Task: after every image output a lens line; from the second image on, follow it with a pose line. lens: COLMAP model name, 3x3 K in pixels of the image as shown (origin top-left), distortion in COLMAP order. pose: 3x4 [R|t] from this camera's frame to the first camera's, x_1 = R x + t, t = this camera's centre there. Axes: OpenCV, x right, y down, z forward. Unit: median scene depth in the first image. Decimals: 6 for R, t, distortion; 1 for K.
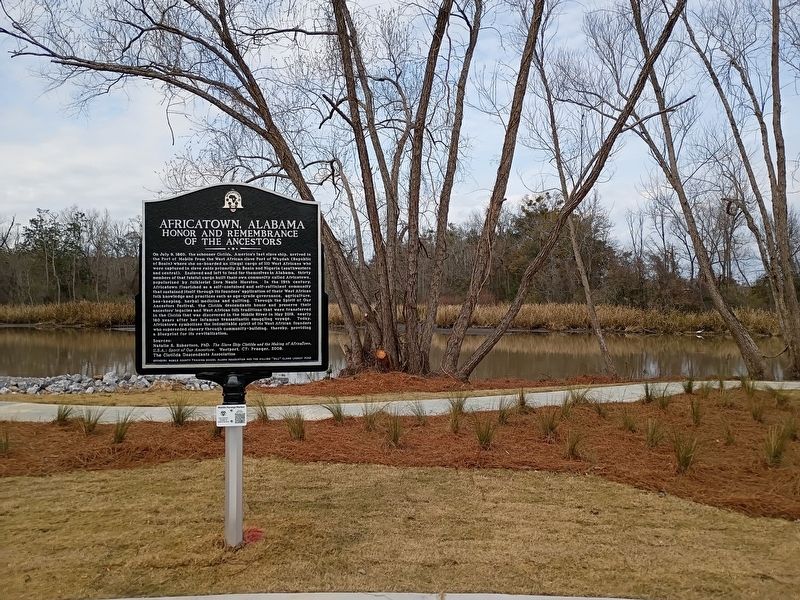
lens RADIAL K [[694.2, 0, 400.0], [0, 694.2, 300.0], [0, 0, 1]] dist [0.040187, -0.004304]
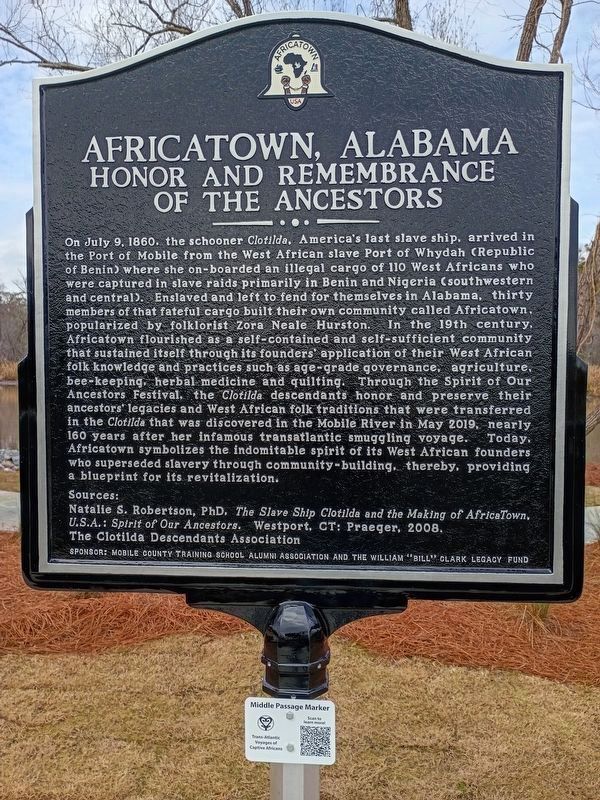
lens RADIAL K [[694.2, 0, 300.0], [0, 694.2, 400.0], [0, 0, 1]] dist [0.040187, -0.004304]
pose [[0.986715, 0.015509, -0.161718, -0.183516], [-0.006295, 0.998335, 0.057333, -0.008957], [0.162338, -0.055553, 0.985170, 0.673749]]
